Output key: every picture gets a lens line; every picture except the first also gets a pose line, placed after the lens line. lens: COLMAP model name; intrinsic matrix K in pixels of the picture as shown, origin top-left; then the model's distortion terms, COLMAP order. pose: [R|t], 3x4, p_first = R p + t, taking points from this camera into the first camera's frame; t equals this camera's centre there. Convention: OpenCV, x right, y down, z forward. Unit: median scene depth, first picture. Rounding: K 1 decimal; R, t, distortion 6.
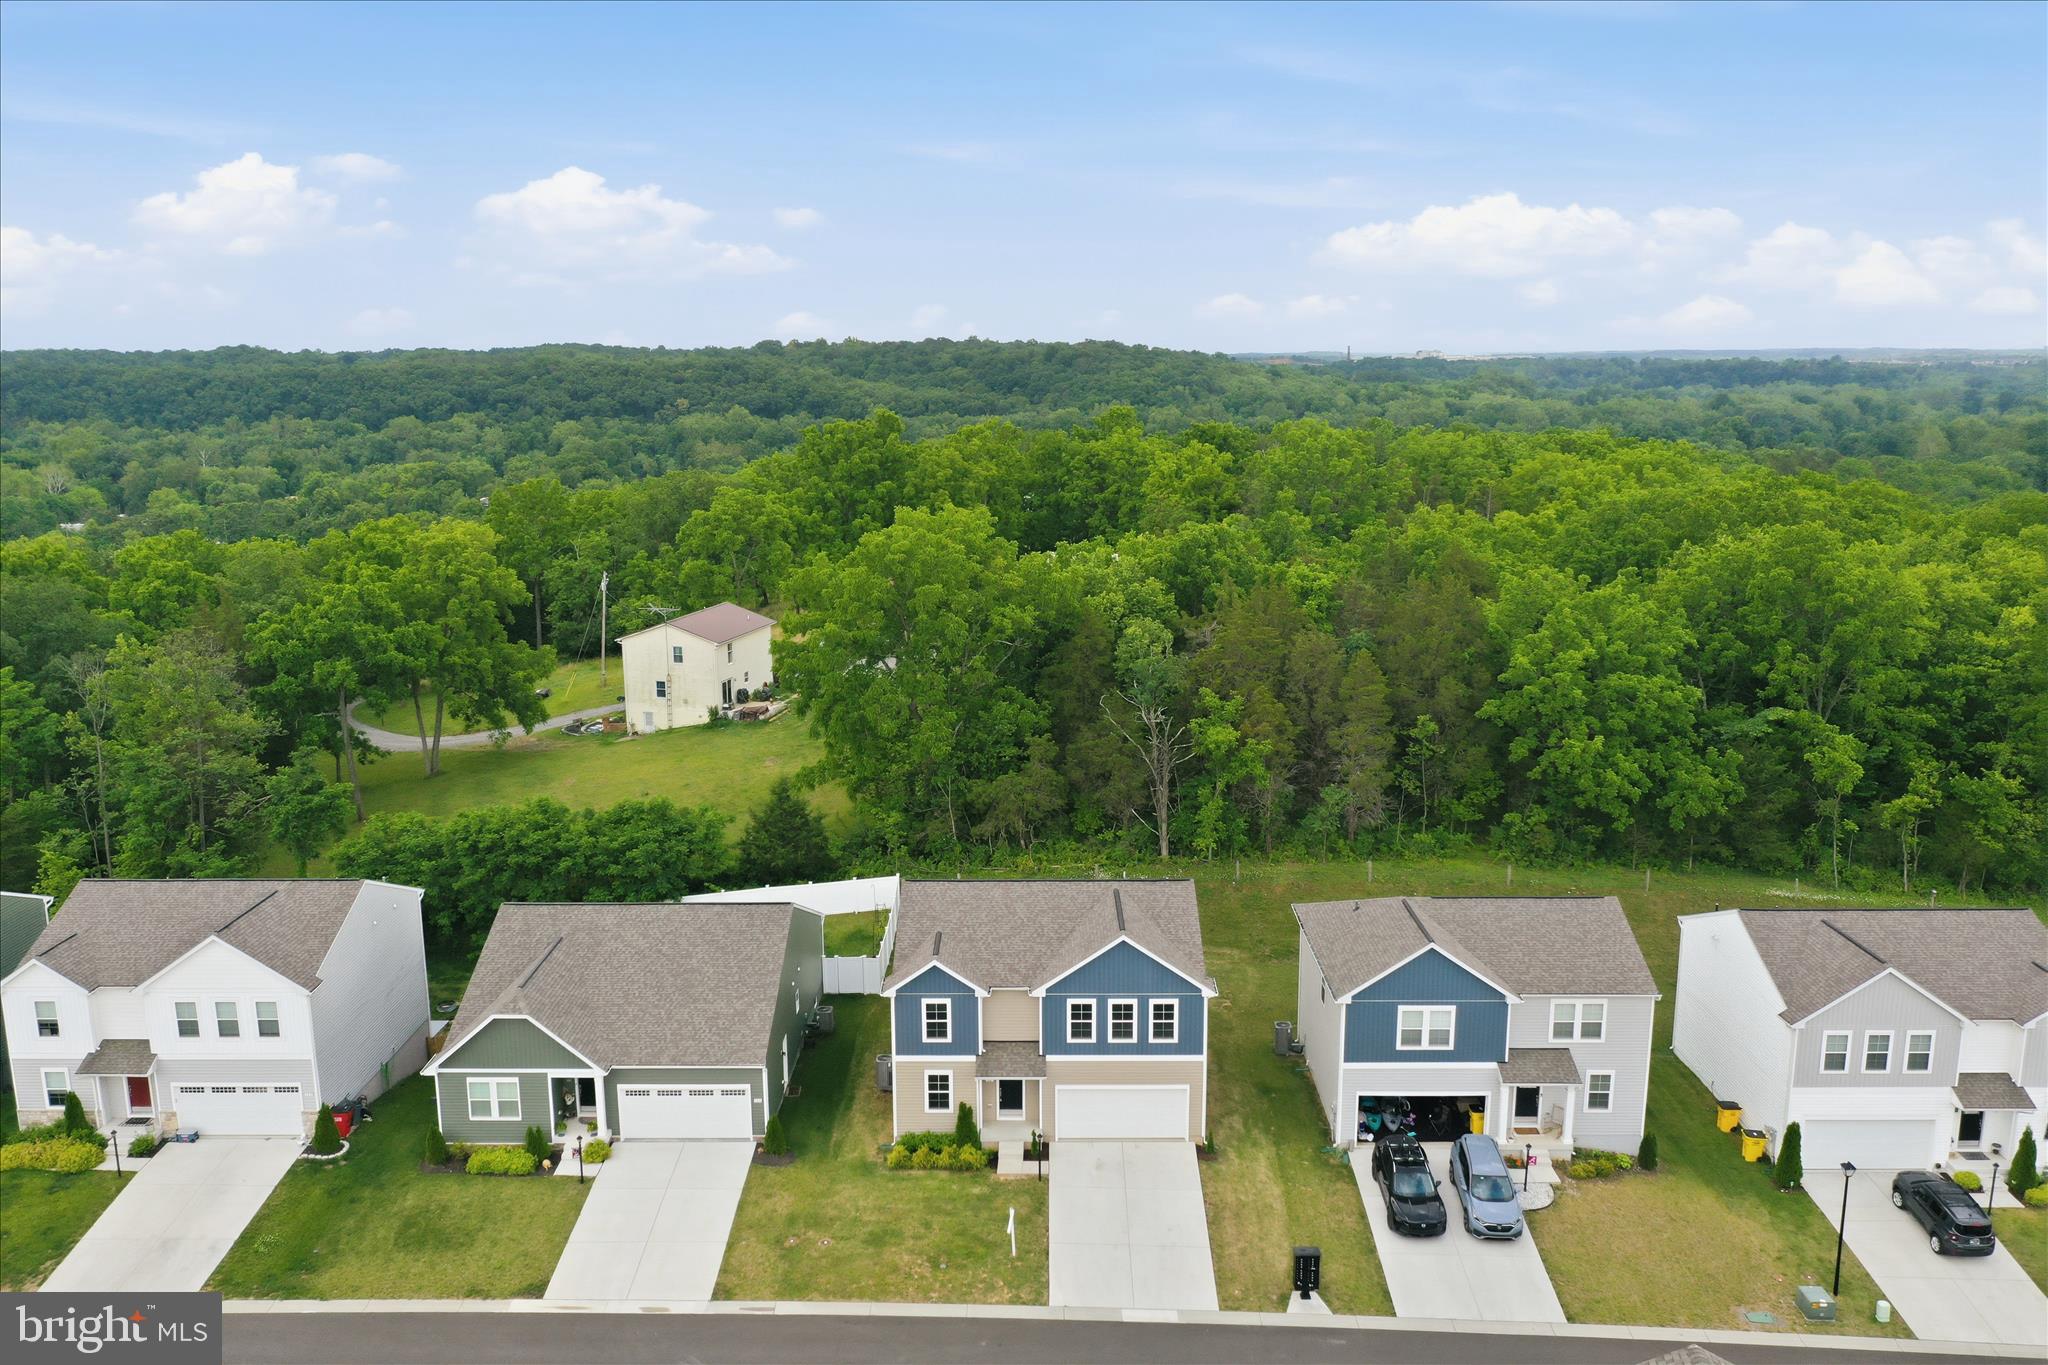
lens RADIAL K [[1607.9, 0, 1017.7], [0, 1607.9, 683.8], [0, 0, 1]] dist [-0.006760, -0.002060]
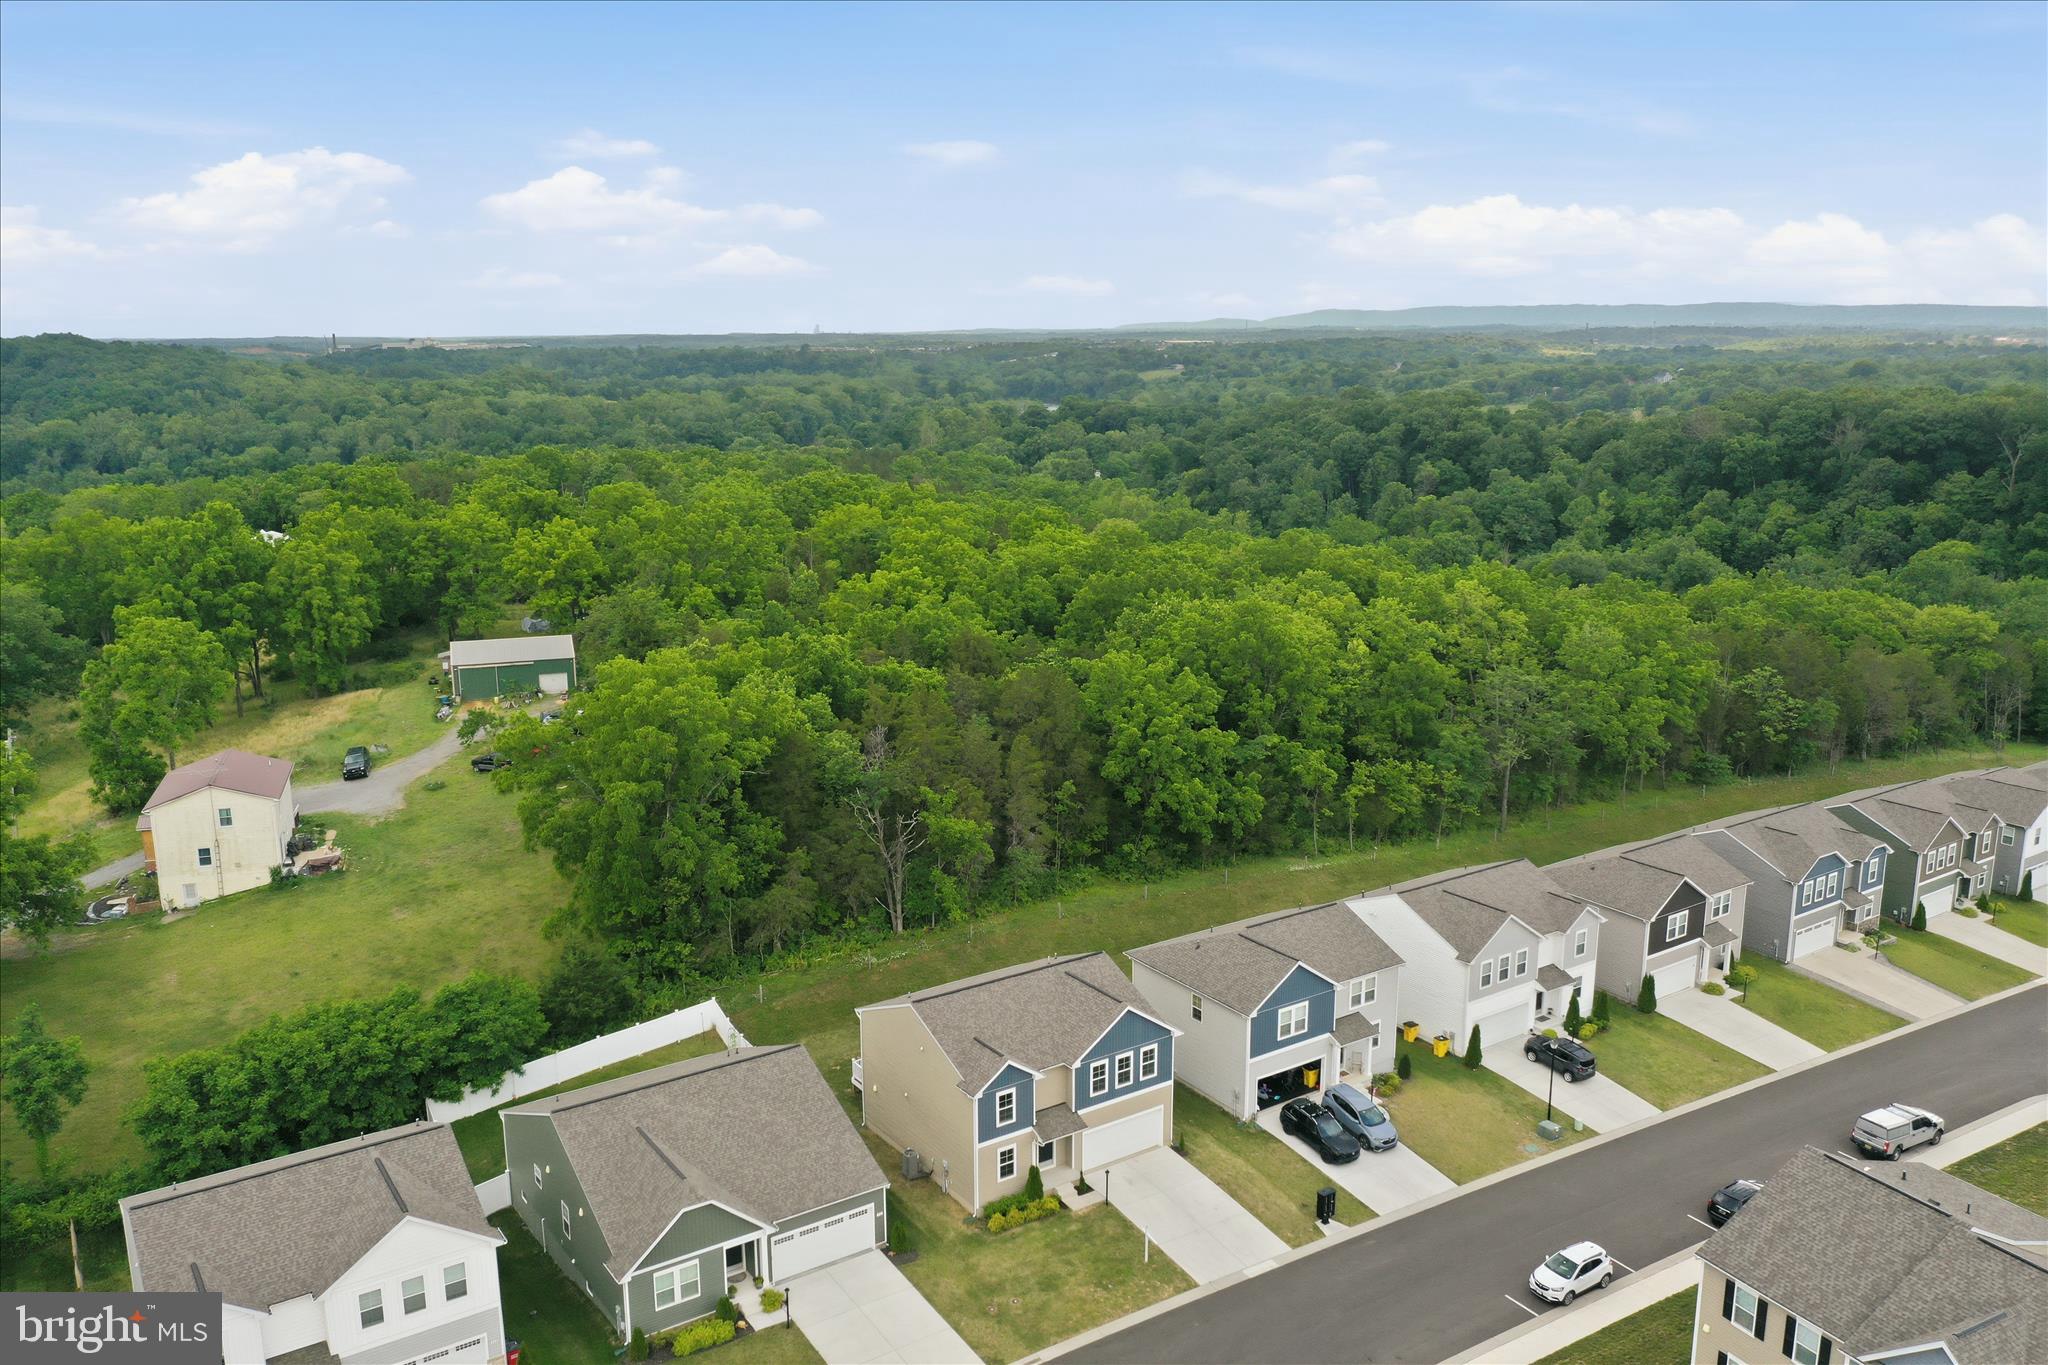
lens RADIAL K [[1607.9, 0, 1017.7], [0, 1607.9, 683.8], [0, 0, 1]] dist [-0.006760, -0.002060]
pose [[0.821752, -0.118886, 0.557305, -0.688228], [0.113054, 0.992568, 0.045038, -0.169522], [-0.558518, 0.025996, 0.829085, -0.048391]]
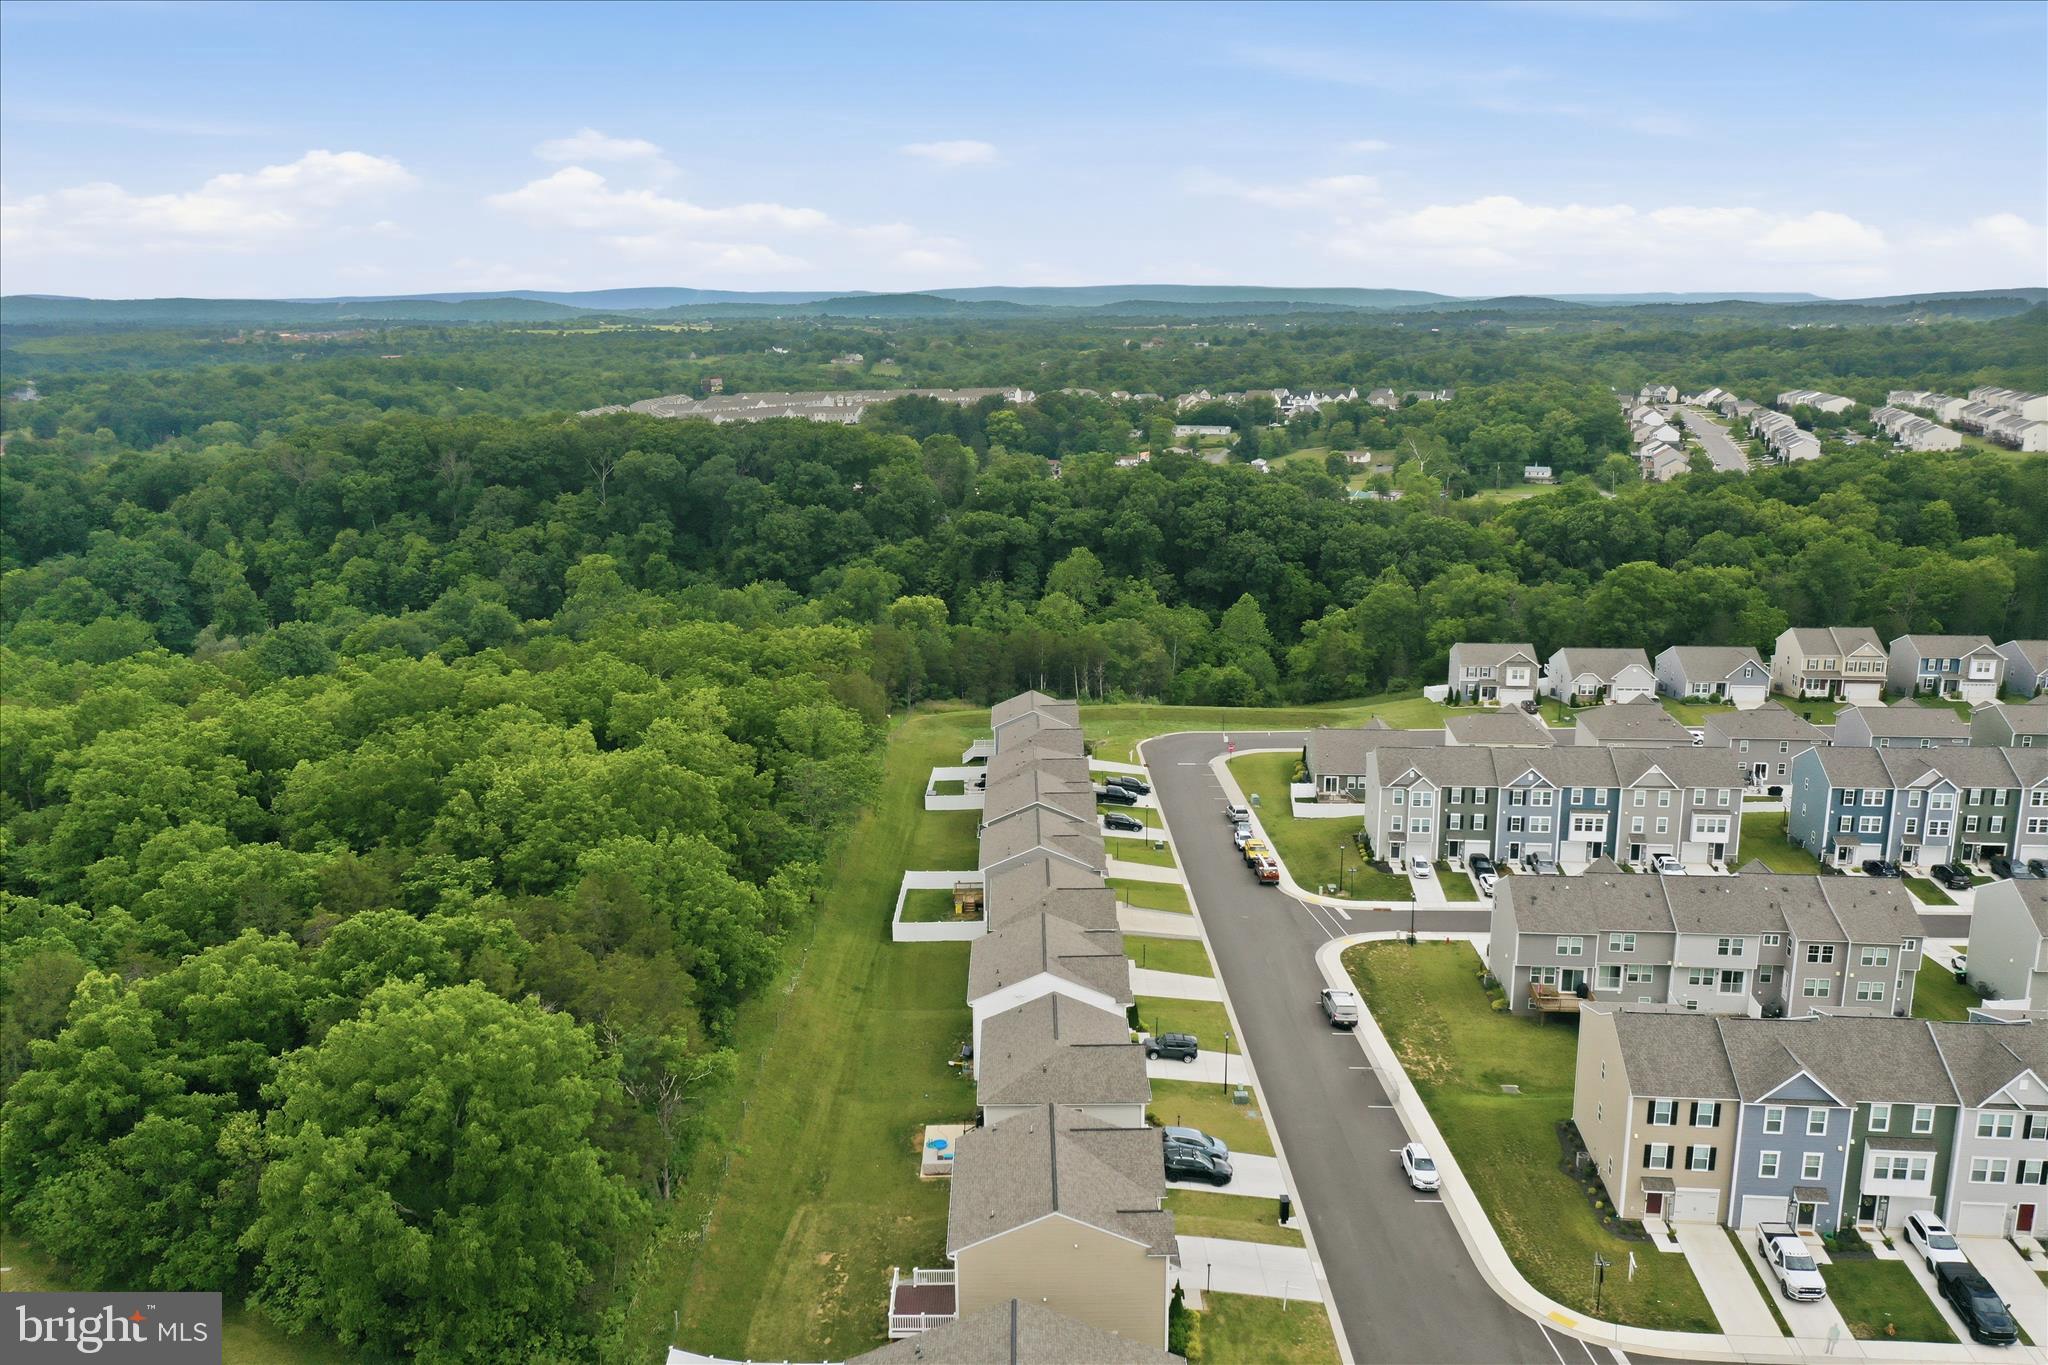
lens RADIAL K [[1607.9, 0, 1017.7], [0, 1607.9, 683.8], [0, 0, 1]] dist [-0.006760, -0.002060]
pose [[-0.013675, -0.219535, 0.975509, -1.301057], [0.210157, 0.953178, 0.217455, -0.595008], [-0.977572, 0.207983, 0.033102, 0.961827]]
